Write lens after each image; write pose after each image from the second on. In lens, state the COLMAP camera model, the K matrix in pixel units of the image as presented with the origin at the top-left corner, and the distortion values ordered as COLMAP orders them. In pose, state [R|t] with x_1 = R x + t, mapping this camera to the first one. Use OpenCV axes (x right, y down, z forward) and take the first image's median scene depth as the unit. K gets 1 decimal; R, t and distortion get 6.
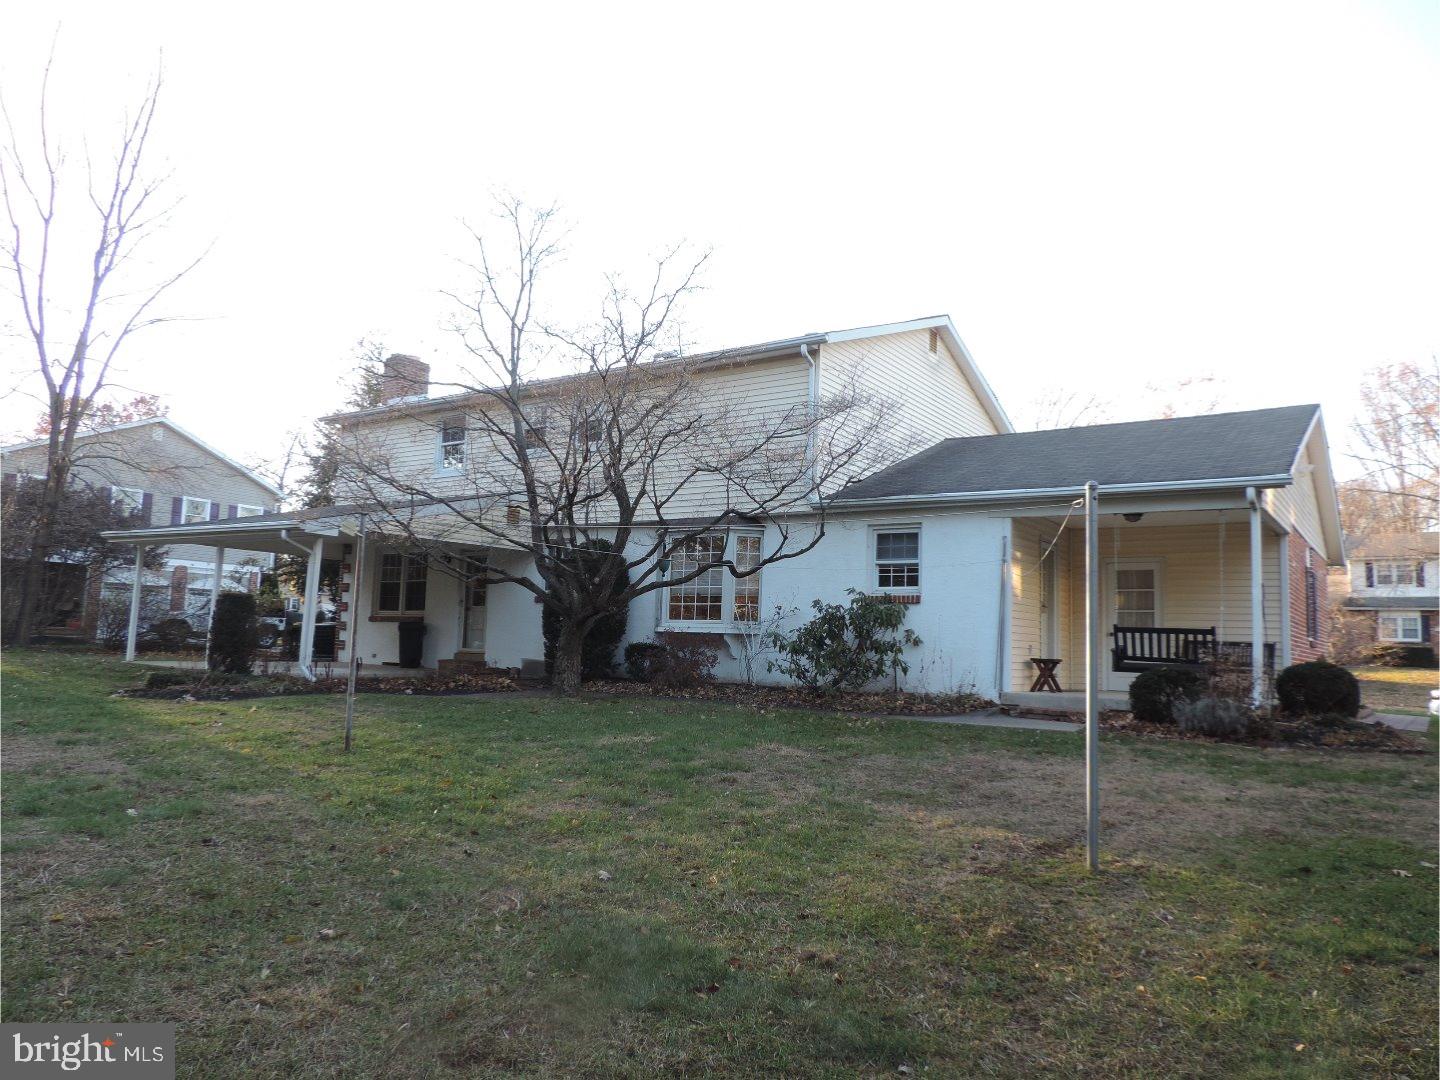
lens RADIAL K [[1035.2, 0, 720.0], [0, 1035.2, 540.0], [0, 0, 1]] dist [-0.005813, -0.011304]
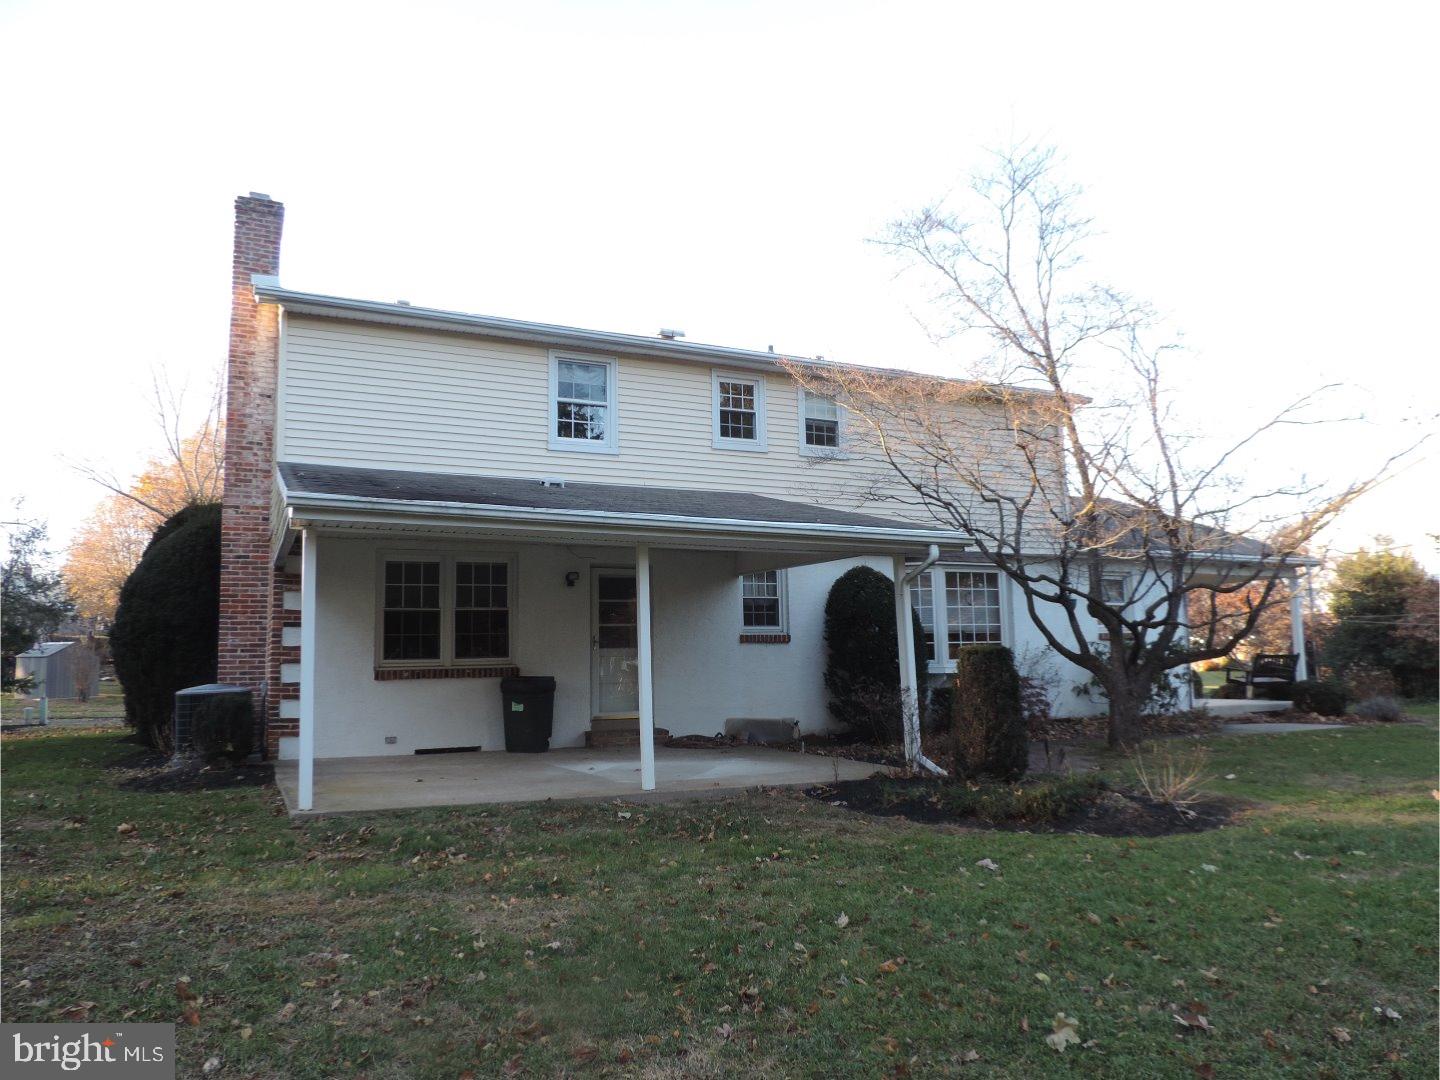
lens RADIAL K [[1035.2, 0, 720.0], [0, 1035.2, 540.0], [0, 0, 1]] dist [-0.005813, -0.011304]
pose [[0.484646, 0.066271, 0.872196, -0.977371], [-0.056209, 0.997424, -0.044552, 0.022691], [-0.872902, -0.027434, 0.487123, 0.740805]]
